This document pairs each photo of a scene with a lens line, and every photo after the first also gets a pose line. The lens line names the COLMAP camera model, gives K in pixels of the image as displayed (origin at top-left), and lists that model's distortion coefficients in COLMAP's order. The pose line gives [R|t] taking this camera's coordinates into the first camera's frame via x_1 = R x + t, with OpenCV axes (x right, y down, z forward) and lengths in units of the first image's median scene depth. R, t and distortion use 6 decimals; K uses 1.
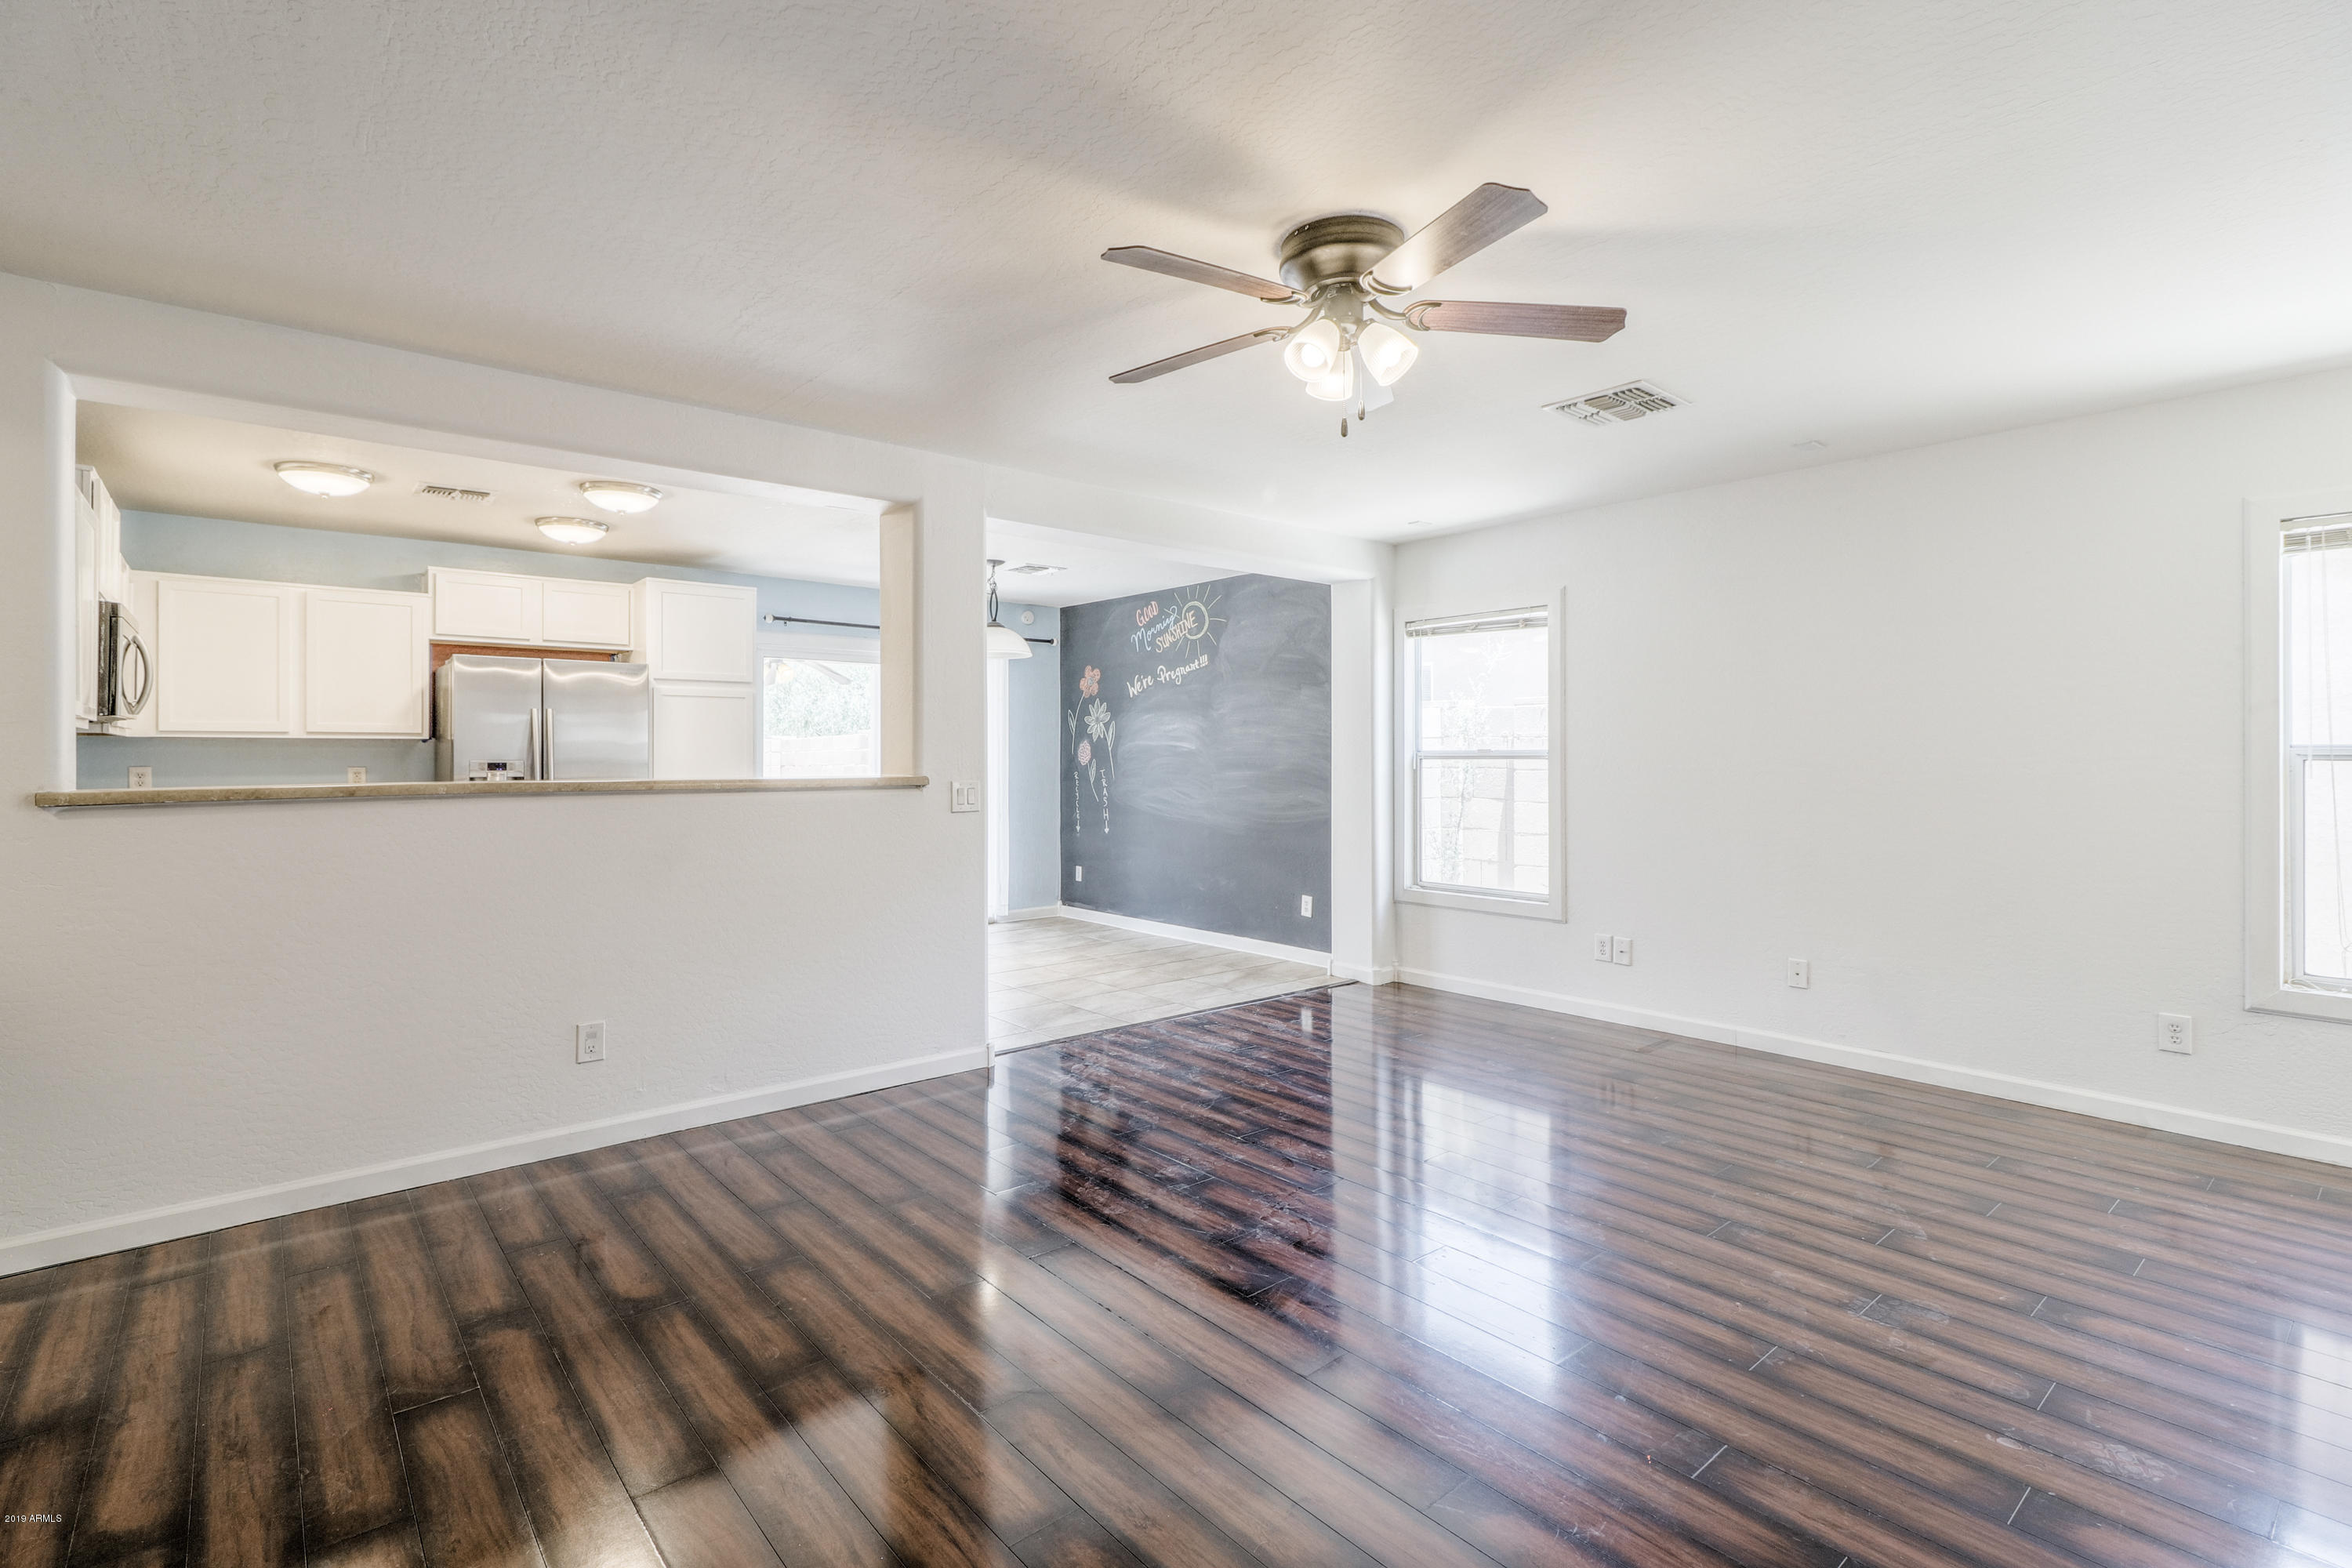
lens RADIAL K [[1112.4, 0, 1180.2], [0, 1112.4, 756.2], [0, 0, 1]] dist [0.003236, -0.000287]
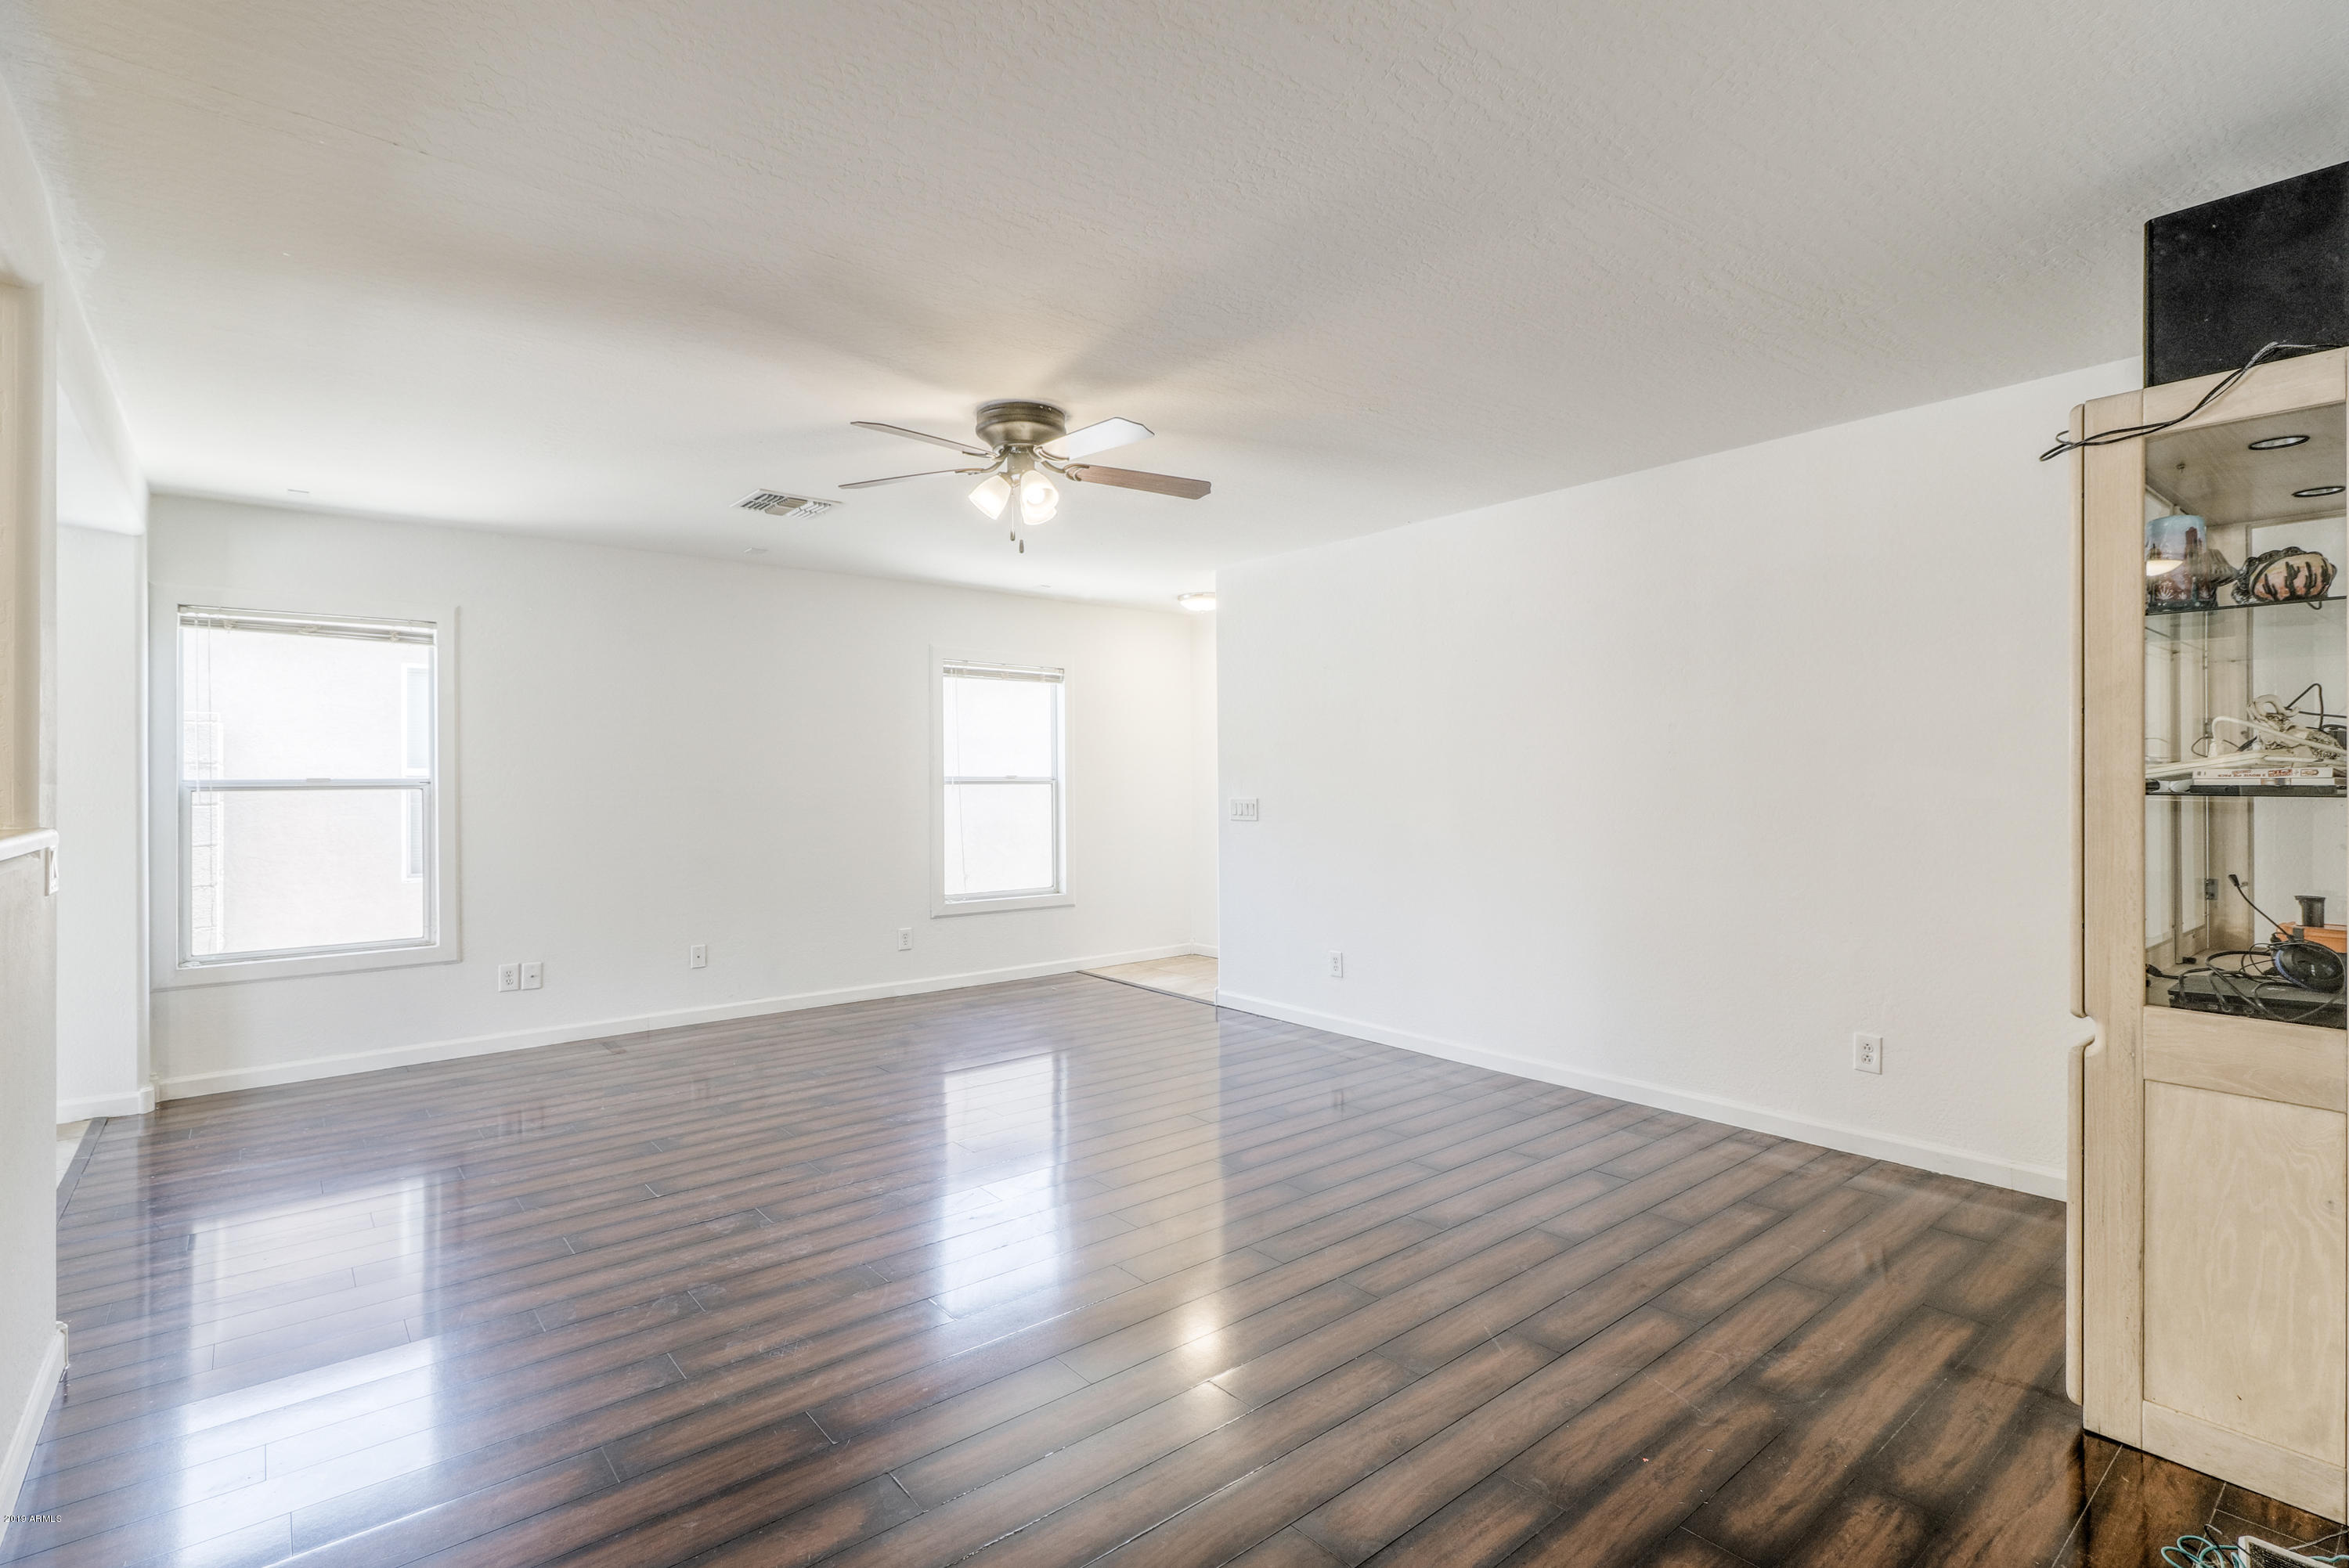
lens RADIAL K [[1131.6, 0, 1174.5], [0, 1131.6, 784.0], [0, 0, 1]] dist [0.001265, -0.000127]
pose [[-0.008897, -0.003014, 0.999956, -0.517361], [0.007376, 0.999968, 0.003080, -0.000163], [-0.999933, 0.007403, -0.008875, 0.333361]]
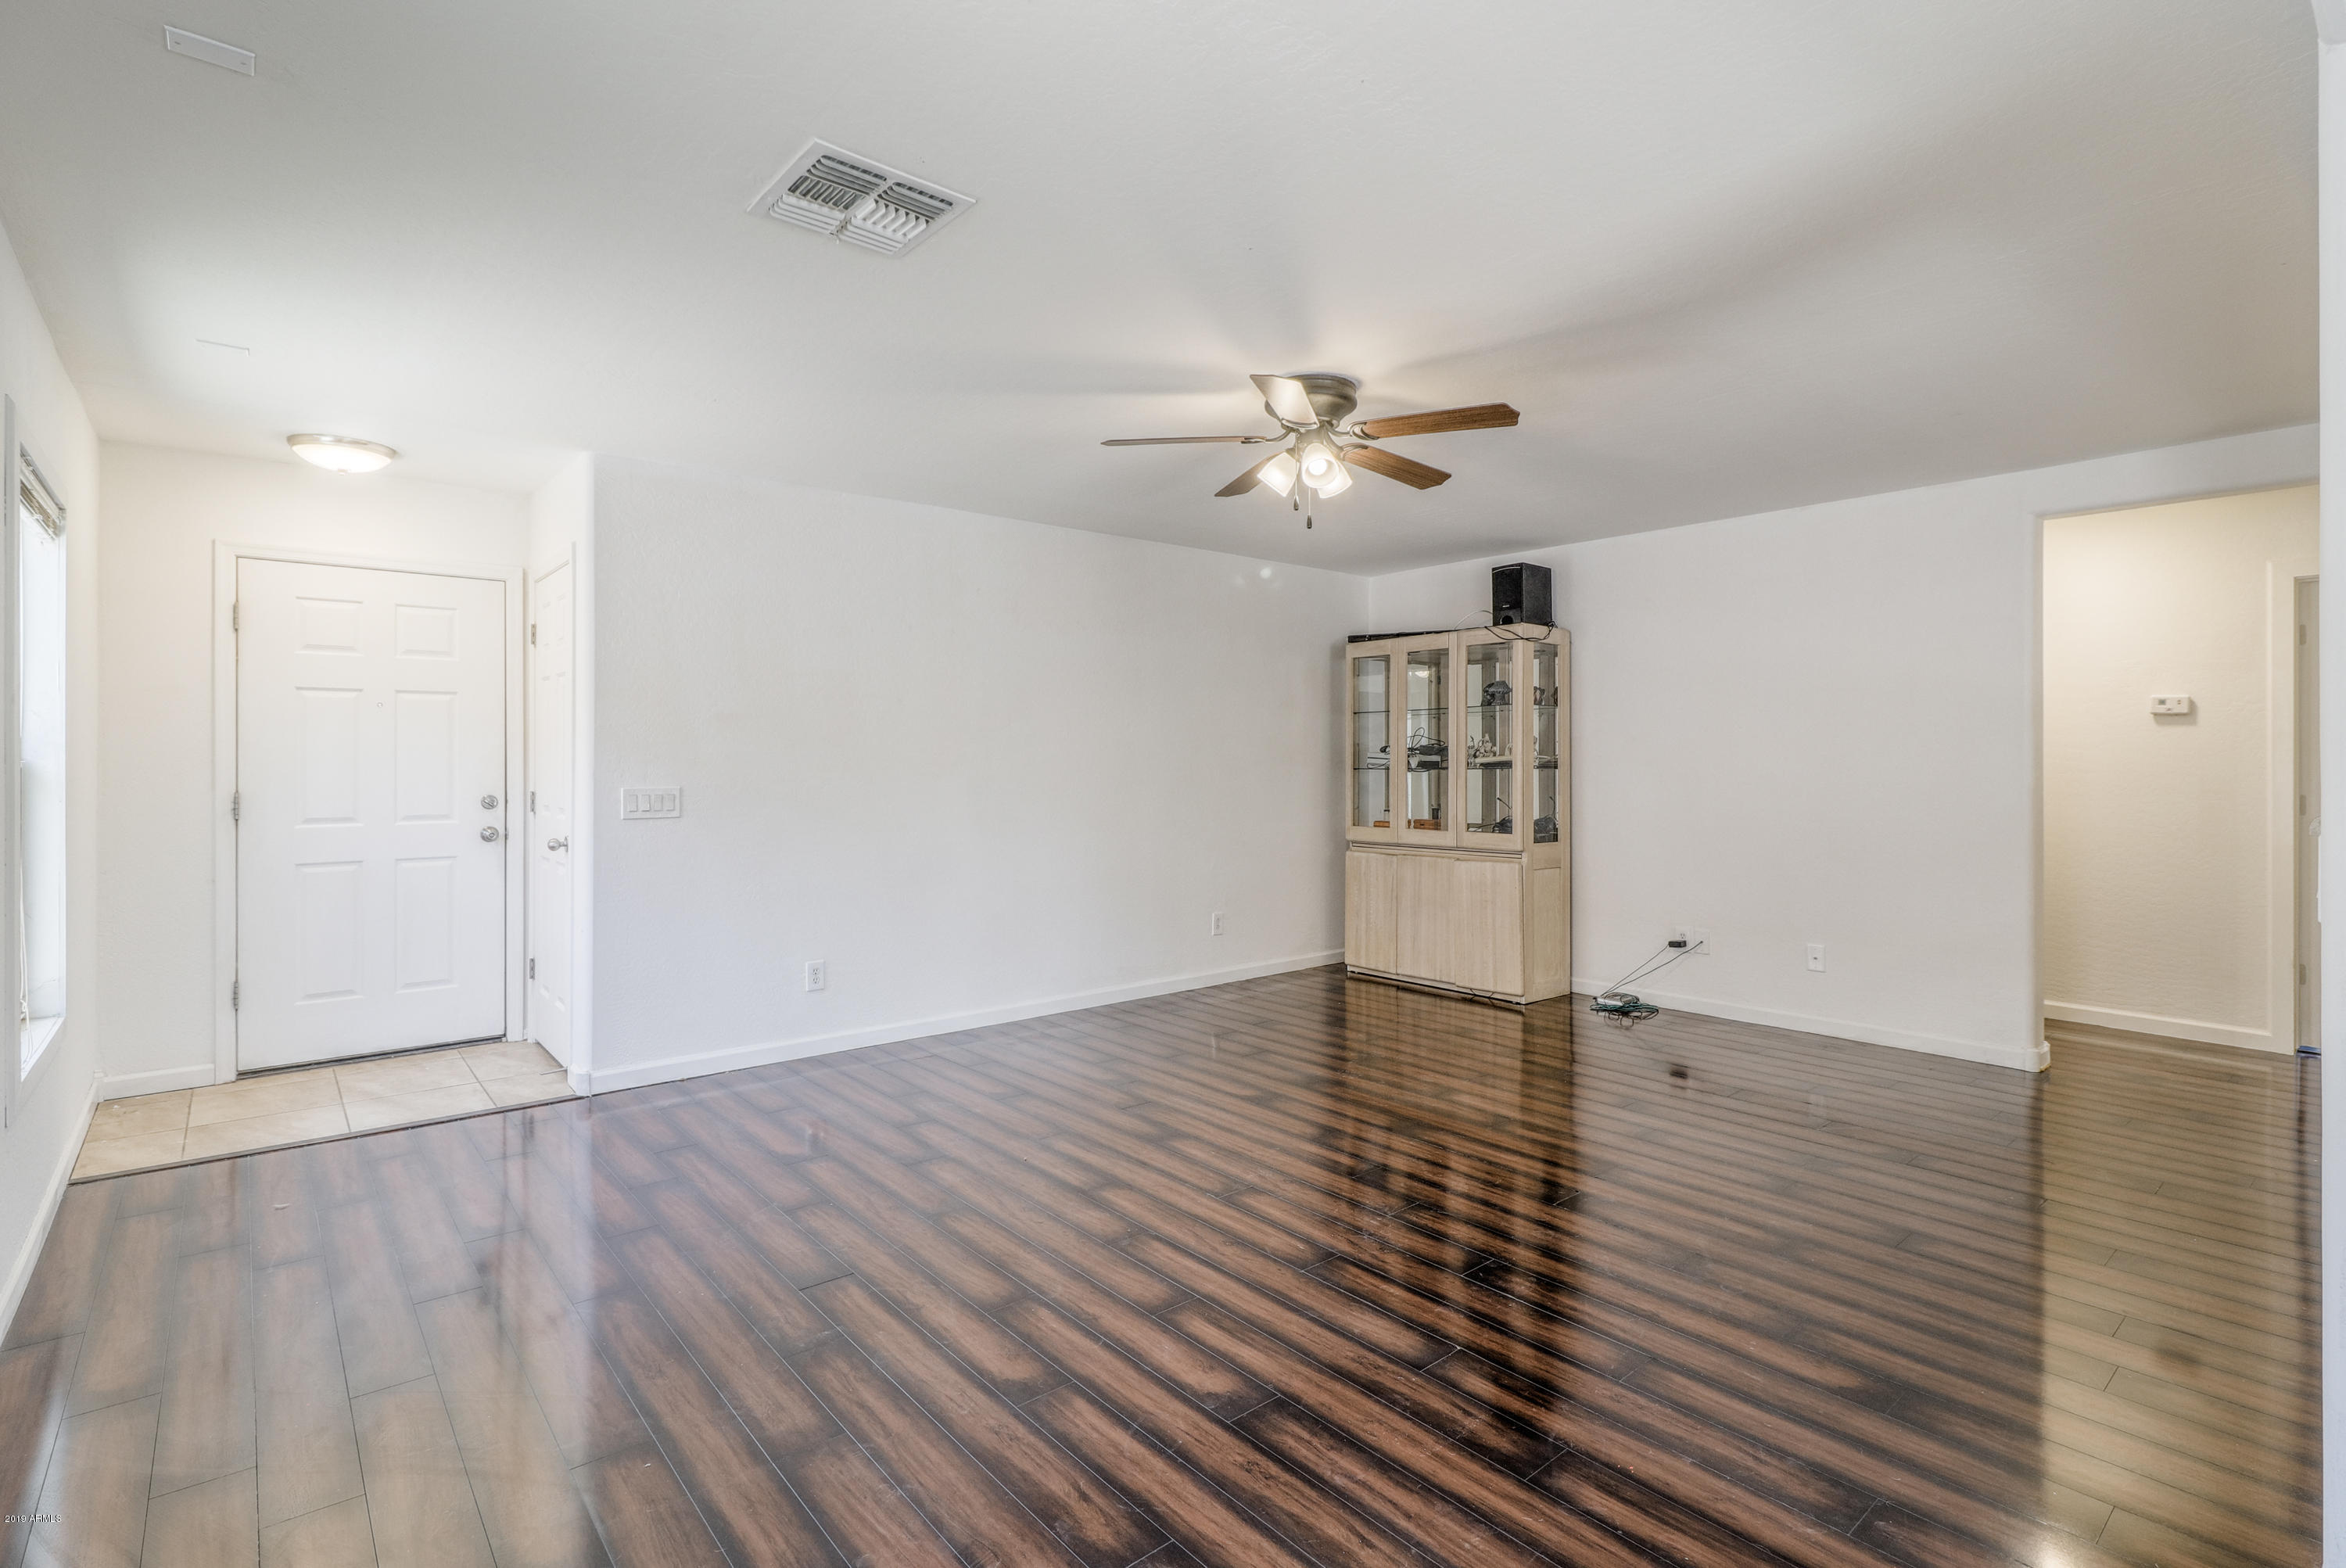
lens RADIAL K [[1109.6, 0, 1177.2], [0, 1109.6, 756.2], [0, 0, 1]] dist [0.003236, -0.000287]
pose [[-0.999998, 0.001146, 0.001650, 0.108255], [0.001139, 0.999990, -0.004365, -0.001631], [-0.001655, -0.004364, -0.999989, 0.939140]]
